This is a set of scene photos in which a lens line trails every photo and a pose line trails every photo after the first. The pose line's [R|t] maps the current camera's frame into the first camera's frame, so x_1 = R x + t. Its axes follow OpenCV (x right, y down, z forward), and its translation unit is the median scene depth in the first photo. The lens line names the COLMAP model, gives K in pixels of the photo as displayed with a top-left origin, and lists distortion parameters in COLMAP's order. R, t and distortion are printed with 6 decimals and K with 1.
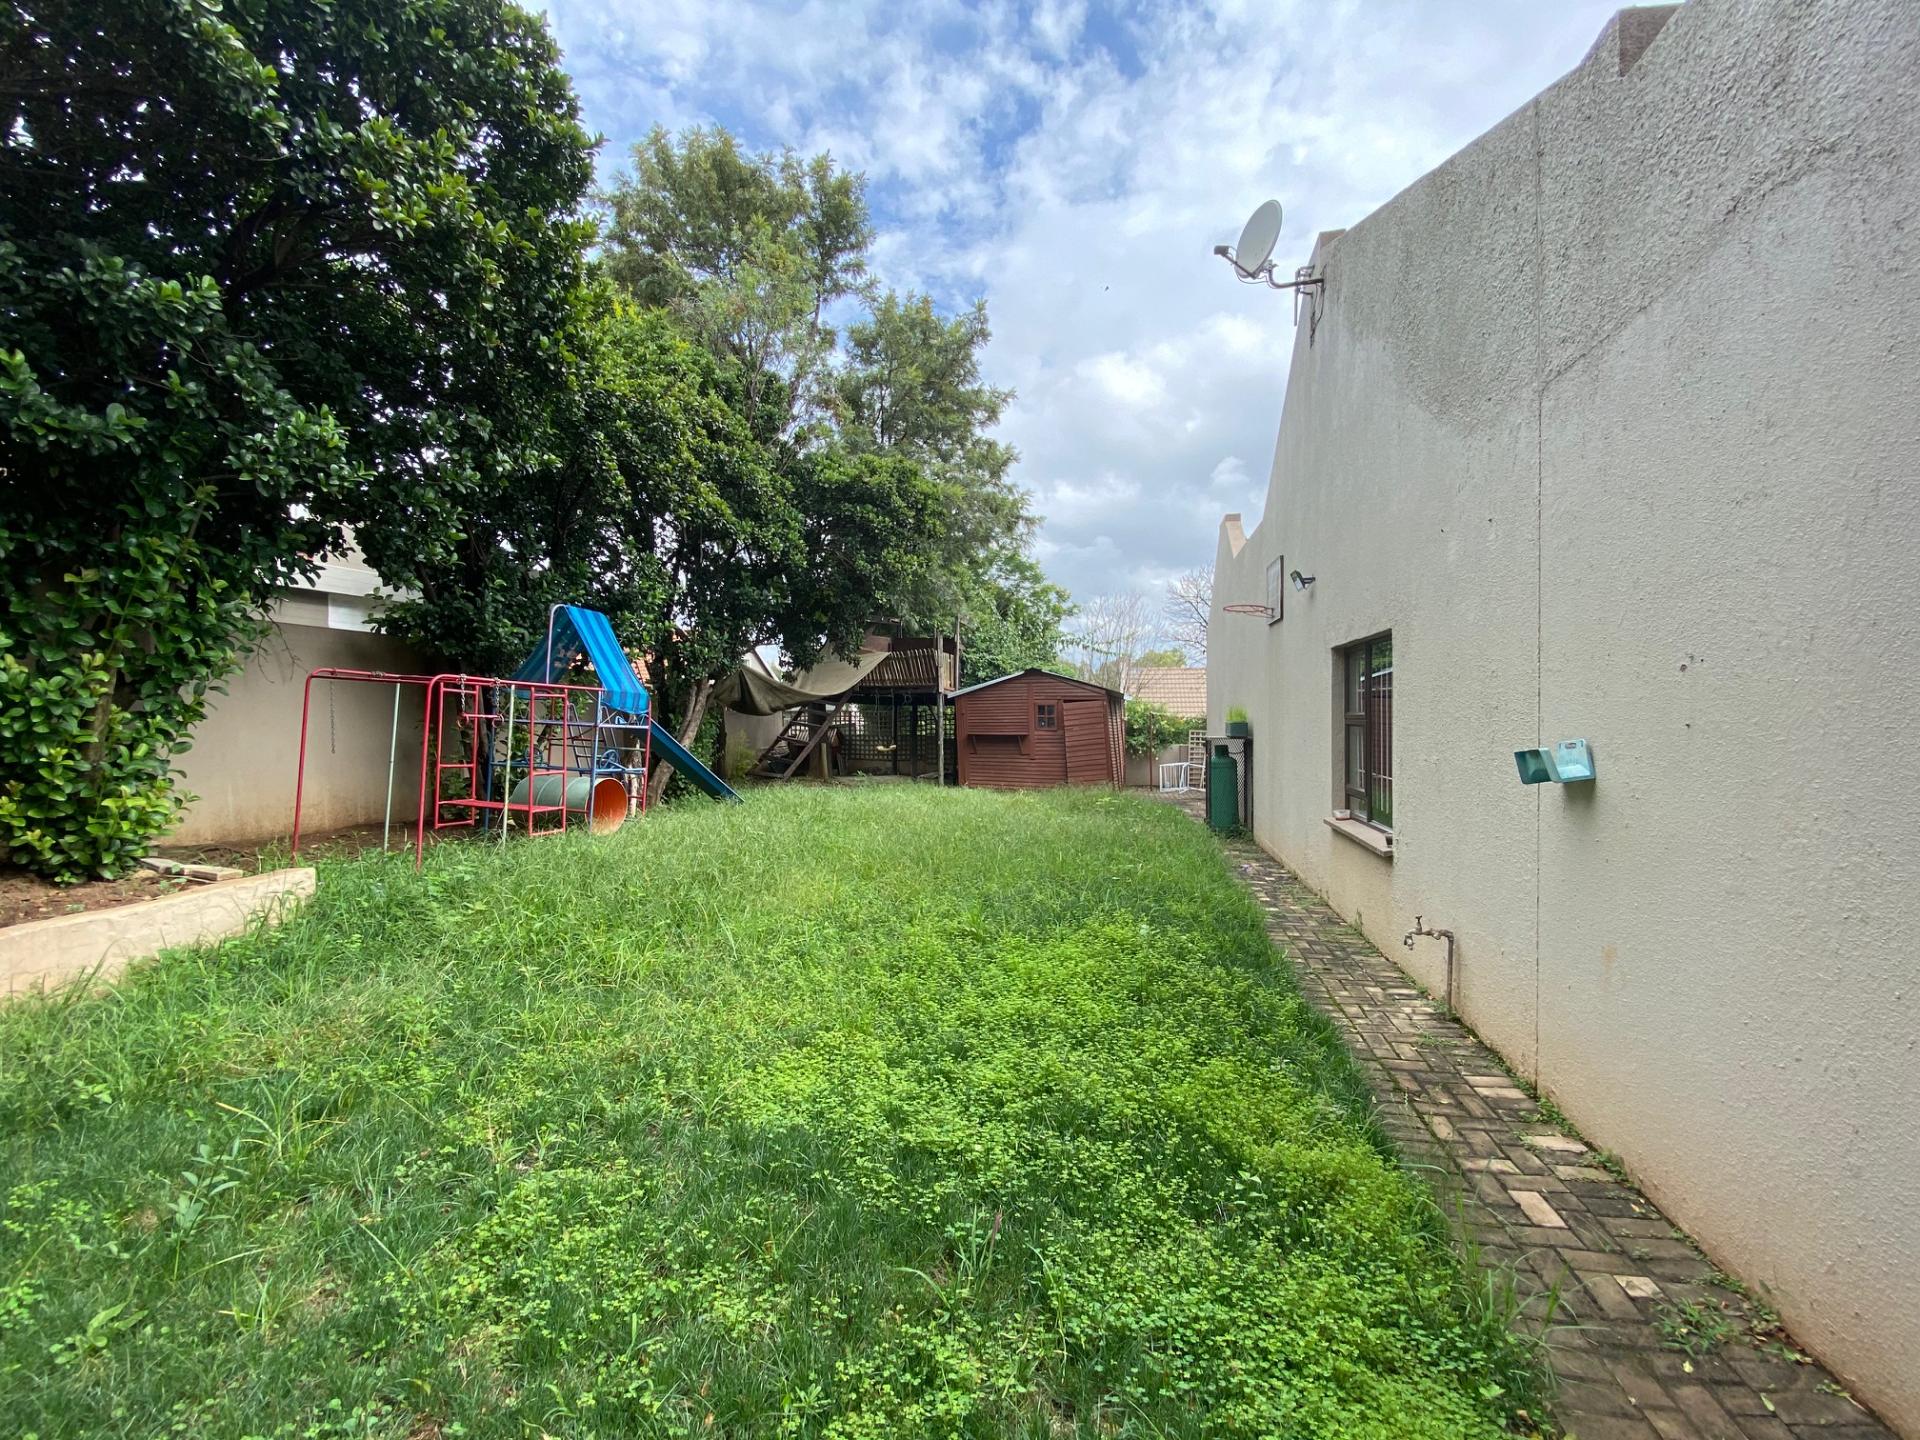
lens RADIAL K [[775.4, 0, 960.6], [0, 775.4, 715.1], [0, 0, 1]] dist [0.012634, -0.019868]
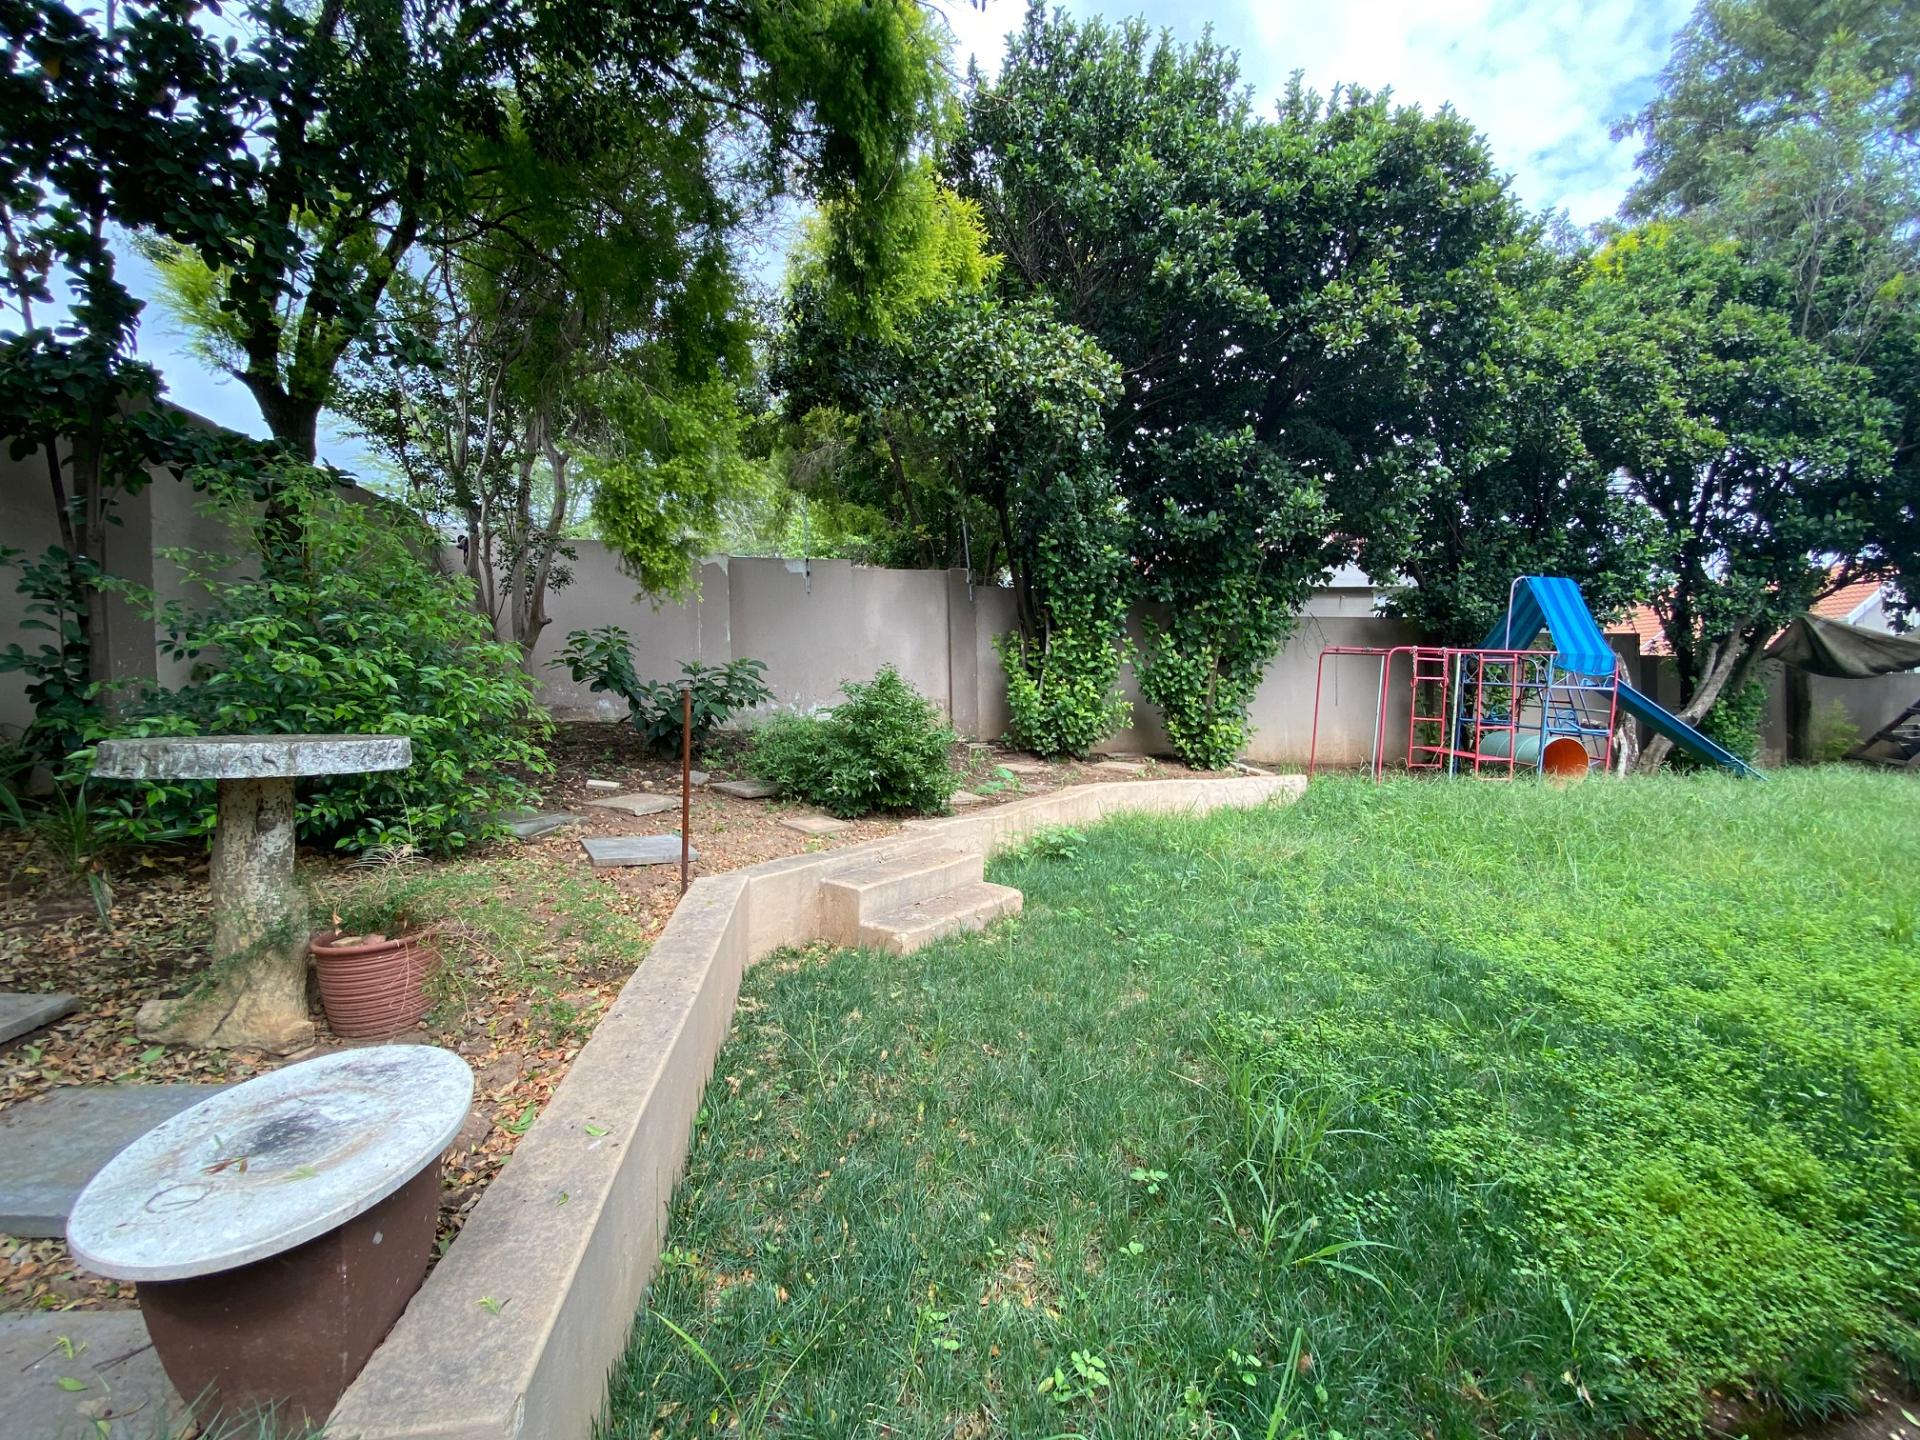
lens RADIAL K [[785.6, 0, 962.5], [0, 785.6, 720.9], [0, 0, 1]] dist [0.038479, -0.020853]
pose [[0.340090, 0.035933, -0.939706, 0.431568], [0.003753, 0.999210, 0.039567, 0.019647], [0.940385, -0.016983, 0.339687, -0.199710]]
